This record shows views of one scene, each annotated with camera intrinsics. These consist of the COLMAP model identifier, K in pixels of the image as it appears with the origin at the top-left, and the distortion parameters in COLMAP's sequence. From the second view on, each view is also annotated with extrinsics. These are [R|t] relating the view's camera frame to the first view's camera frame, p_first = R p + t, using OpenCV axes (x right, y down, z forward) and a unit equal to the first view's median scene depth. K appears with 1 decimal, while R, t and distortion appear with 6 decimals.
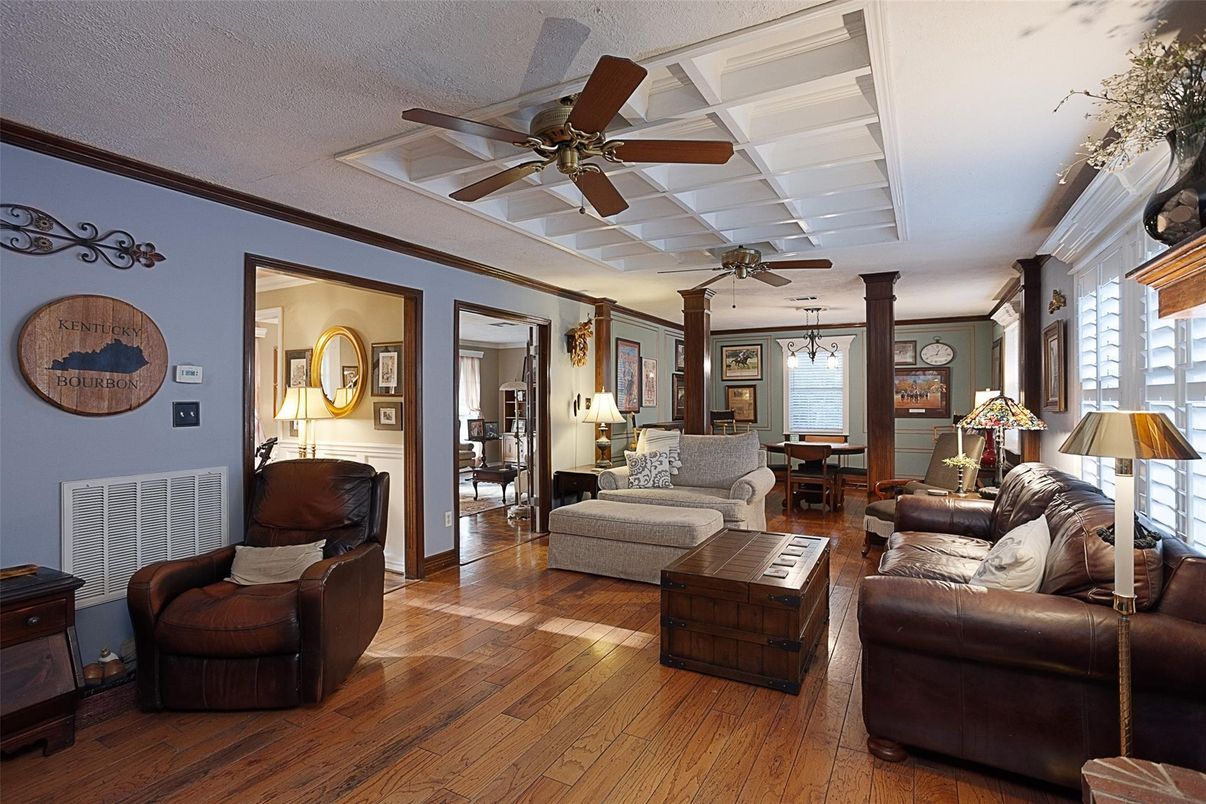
lens RADIAL K [[589.0, 0, 596.4], [0, 589.0, 398.8], [0, 0, 1]] dist [-0.003390, 0.000445]
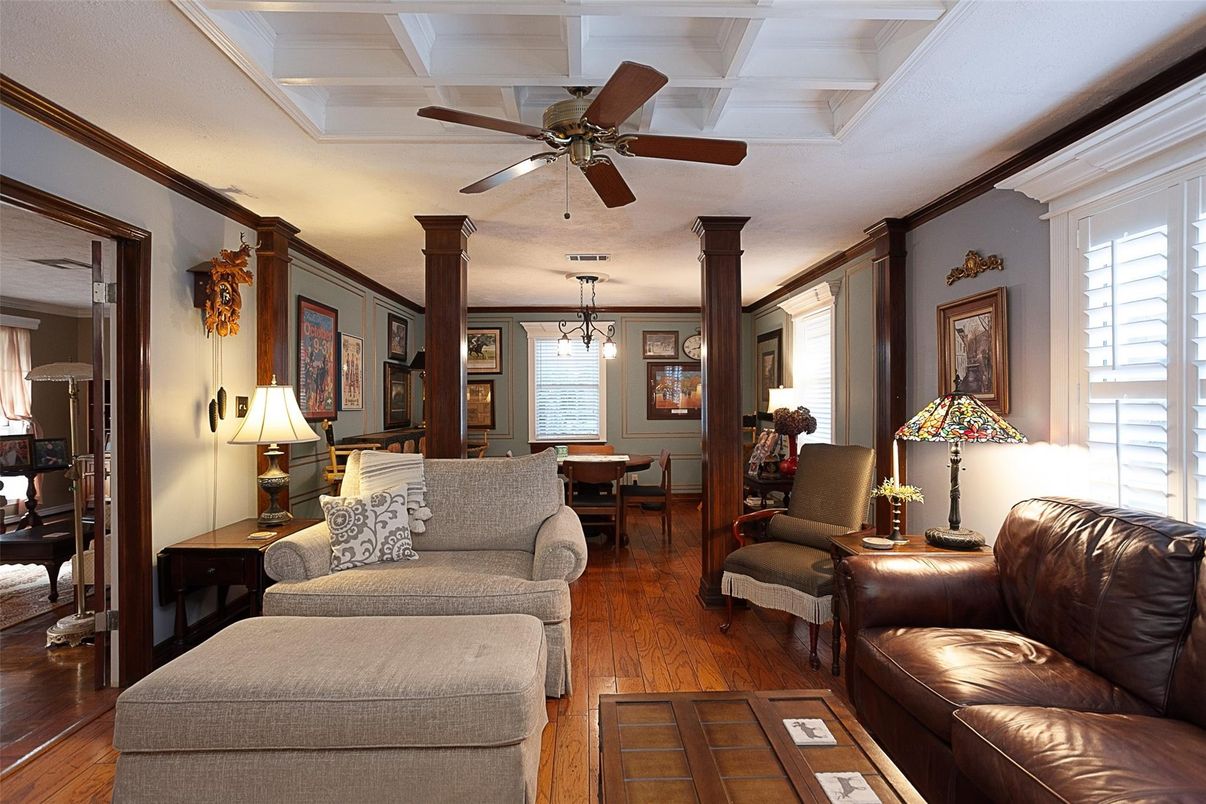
lens RADIAL K [[610.9, 0, 597.4], [0, 610.9, 395.4], [0, 0, 1]] dist [-0.002716, 0.000698]
pose [[0.874337, 0.000175, 0.485319, -0.000505], [0.002498, 0.999985, -0.004859, 0.001277], [-0.485313, 0.005461, 0.874324, 0.366499]]
